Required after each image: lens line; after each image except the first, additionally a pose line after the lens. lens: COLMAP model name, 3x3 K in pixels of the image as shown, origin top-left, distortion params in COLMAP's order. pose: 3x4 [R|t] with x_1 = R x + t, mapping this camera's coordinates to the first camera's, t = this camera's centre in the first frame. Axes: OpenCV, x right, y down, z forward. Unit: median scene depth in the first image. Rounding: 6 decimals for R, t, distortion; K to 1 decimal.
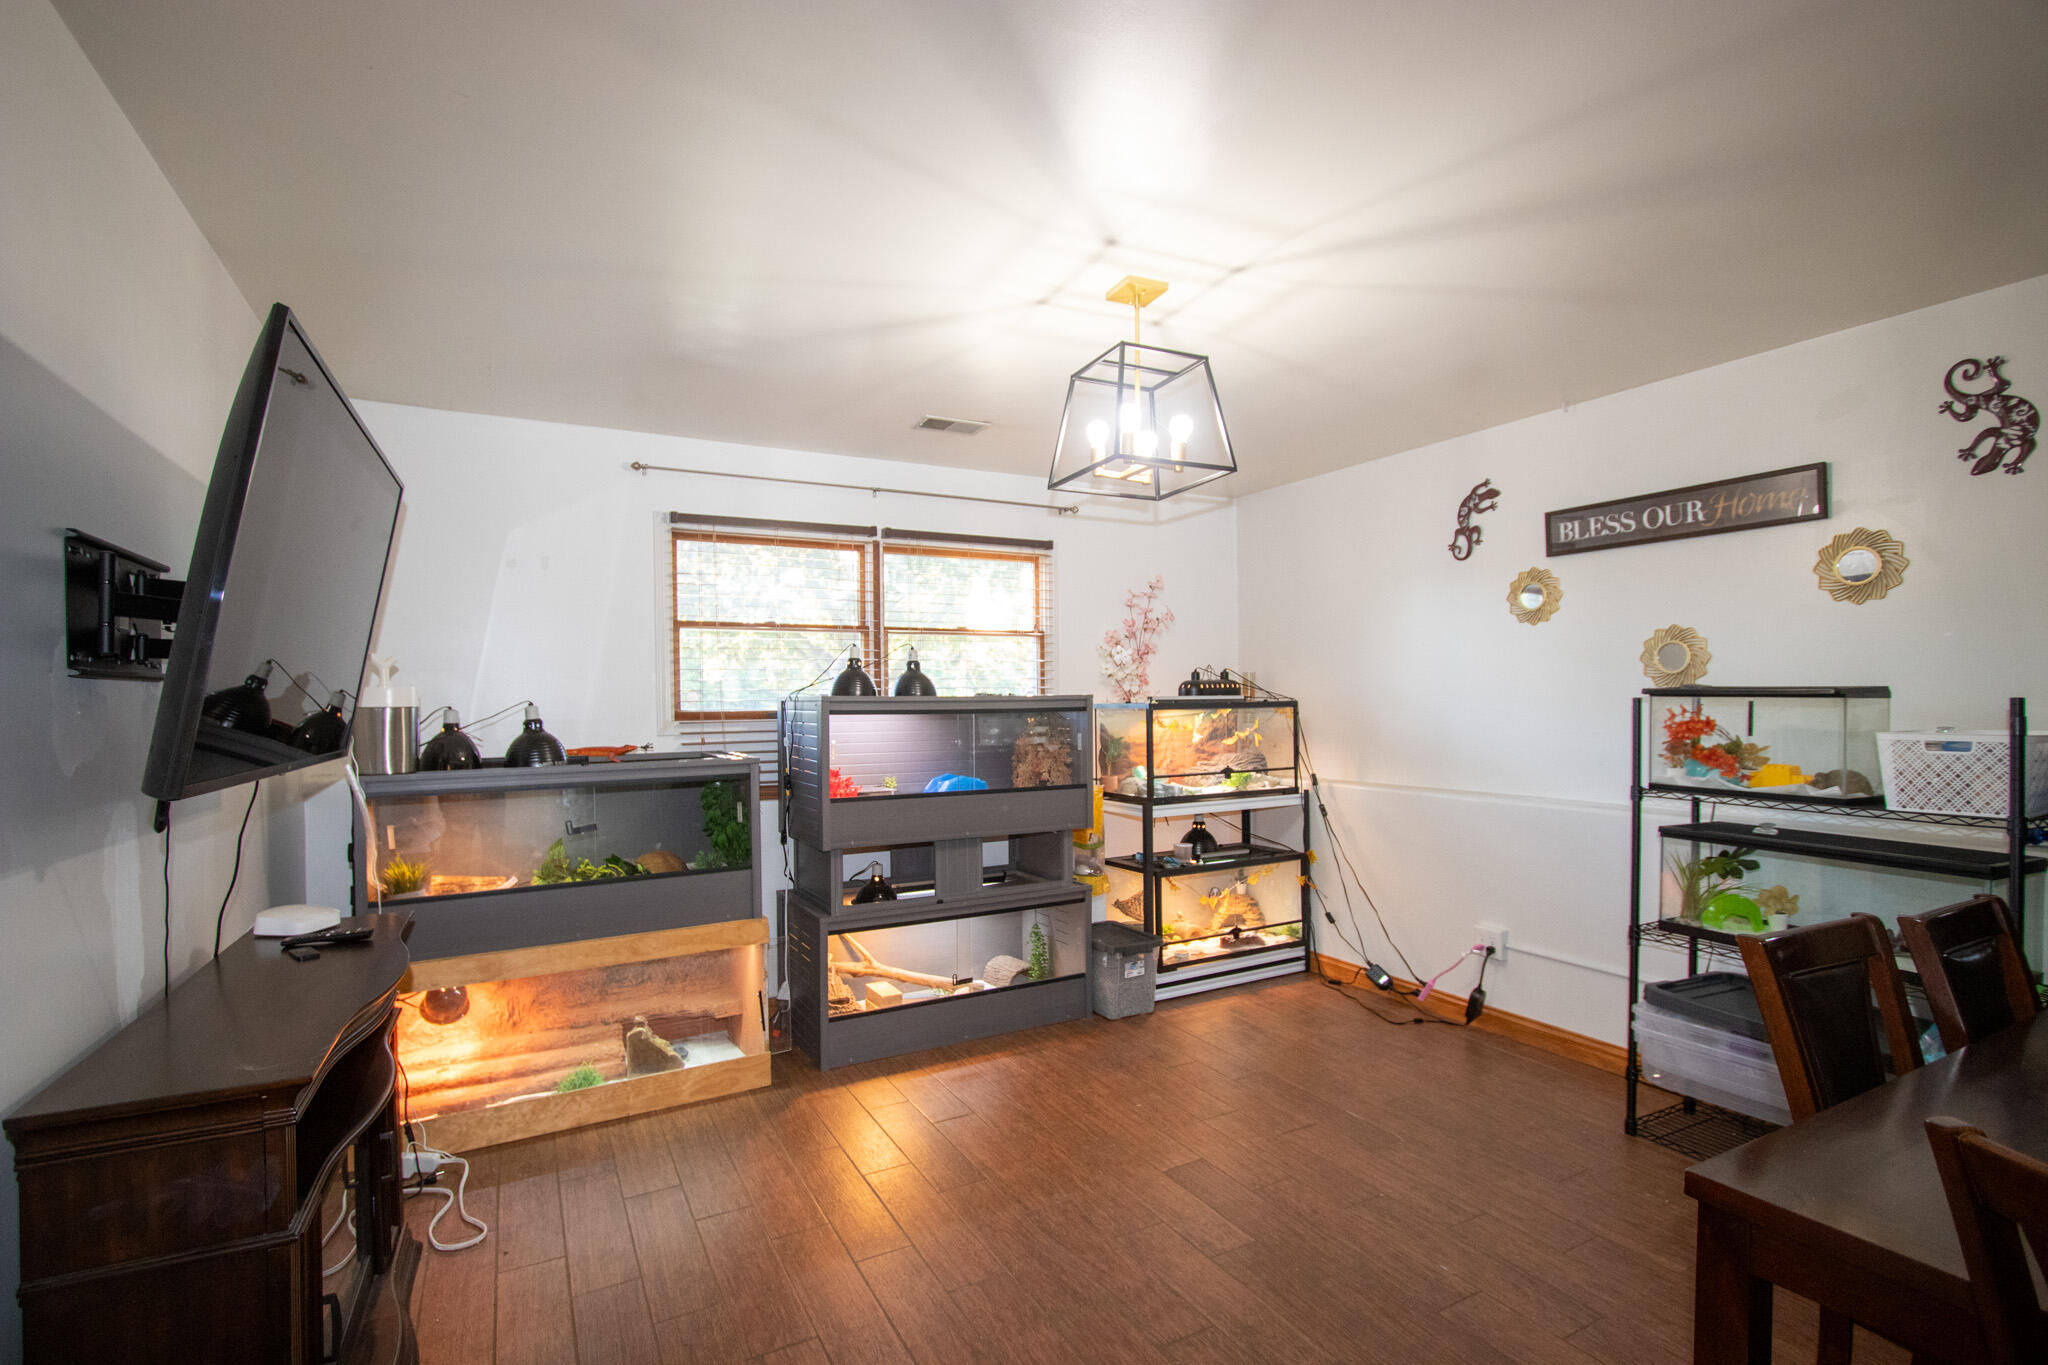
lens RADIAL K [[948.2, 0, 1024.3], [0, 948.2, 706.0], [0, 0, 1]] dist [-0.002110, 0.000039]
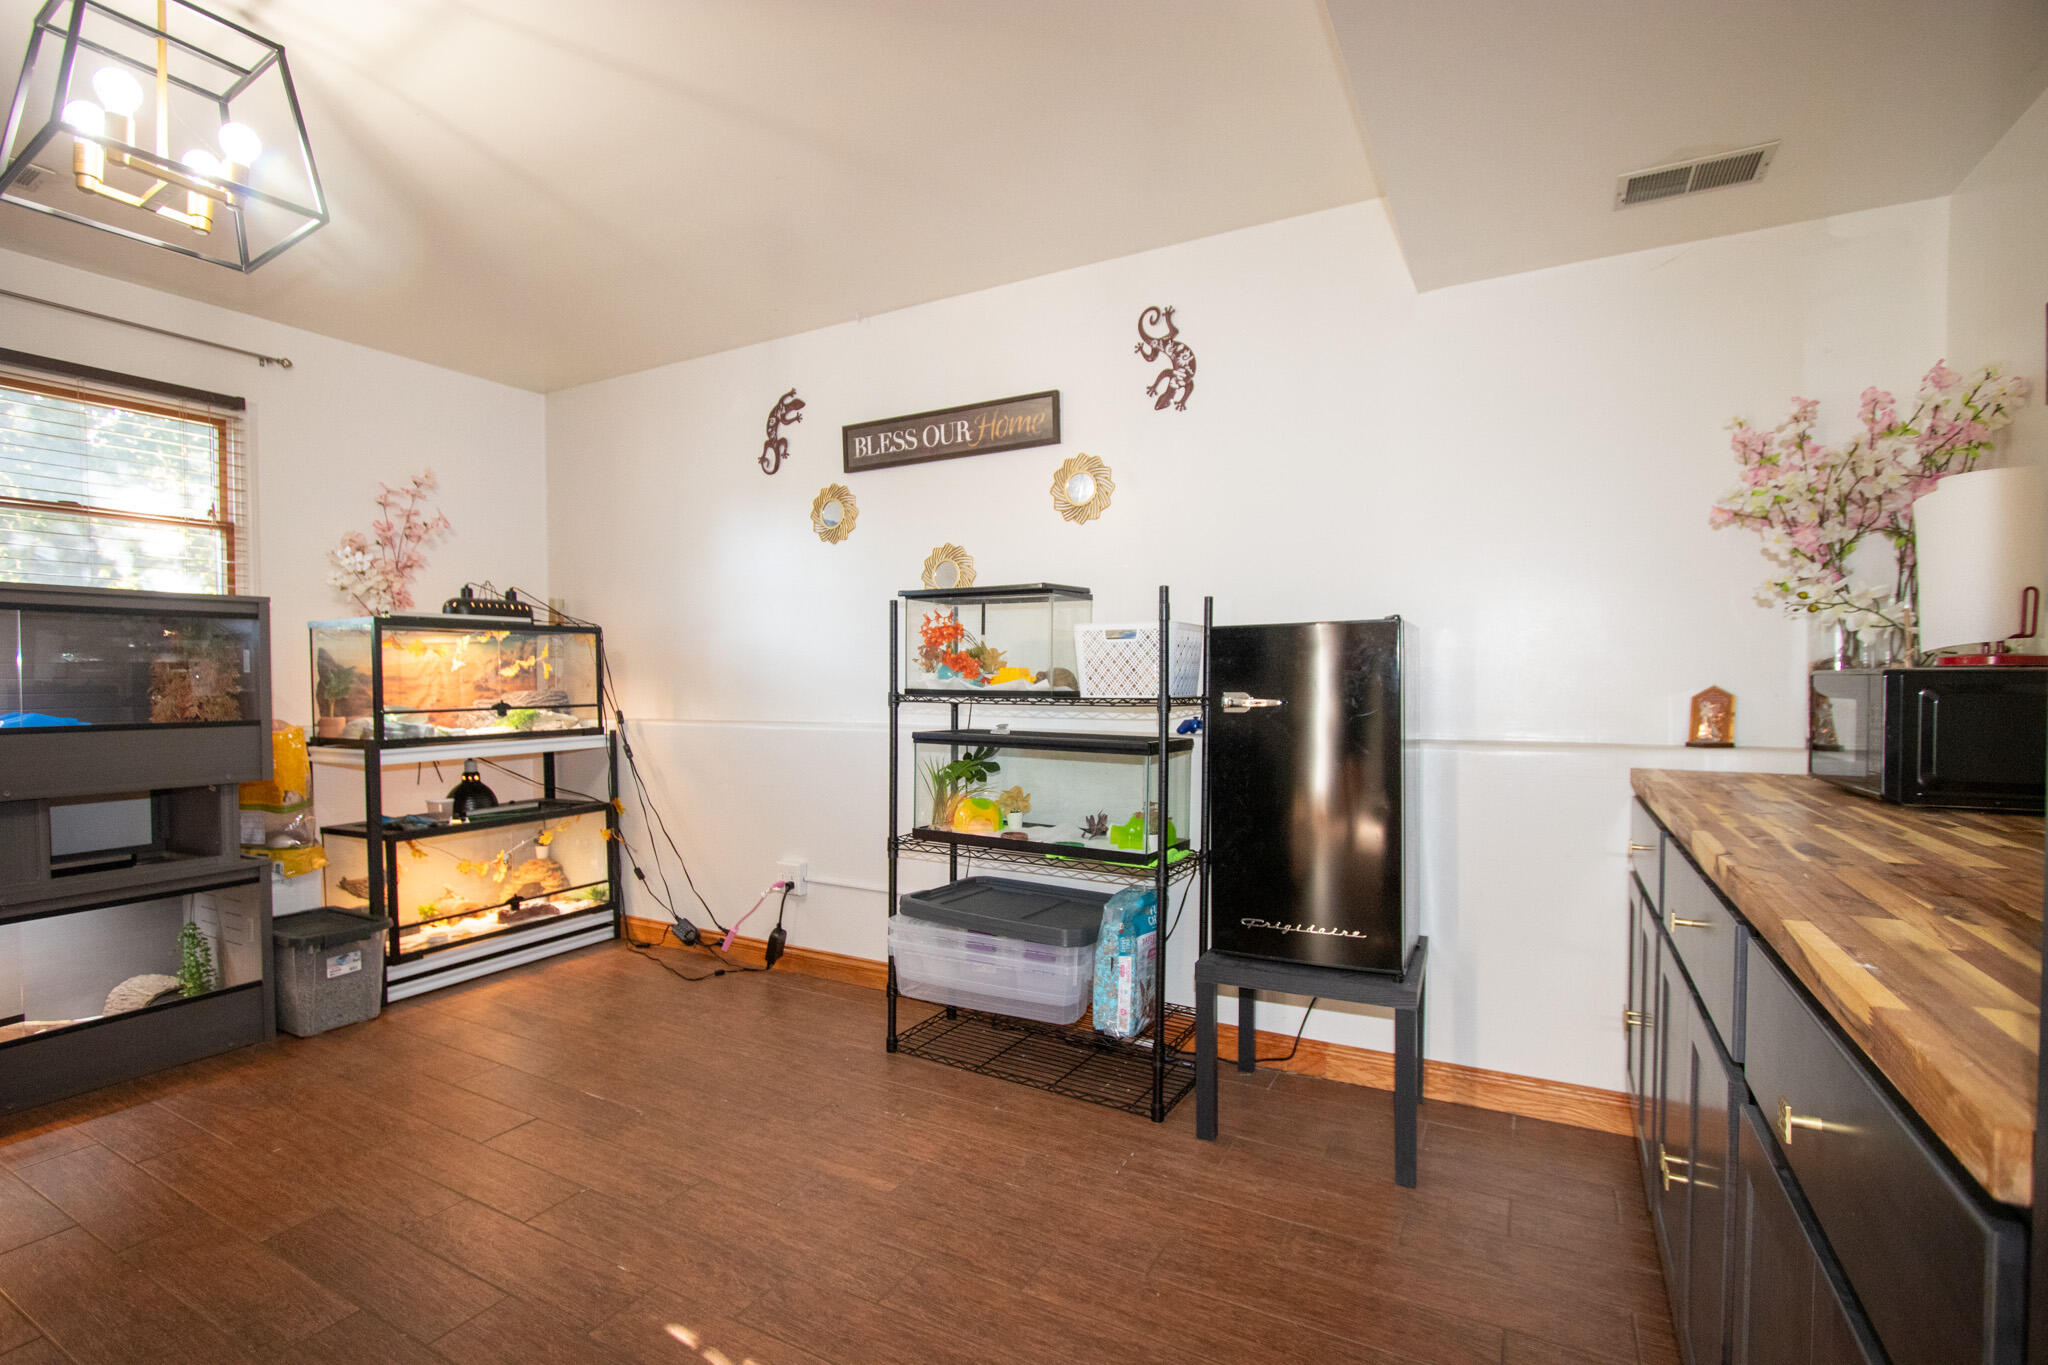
lens RADIAL K [[944.3, 0, 998.1], [0, 944.3, 704.6], [0, 0, 1]] dist [-0.003874, -0.000277]
pose [[0.851471, -0.010094, 0.524305, 0.169680], [0.001057, 0.999846, 0.017532, 0.058772], [-0.524401, -0.014374, 0.851350, 0.092275]]
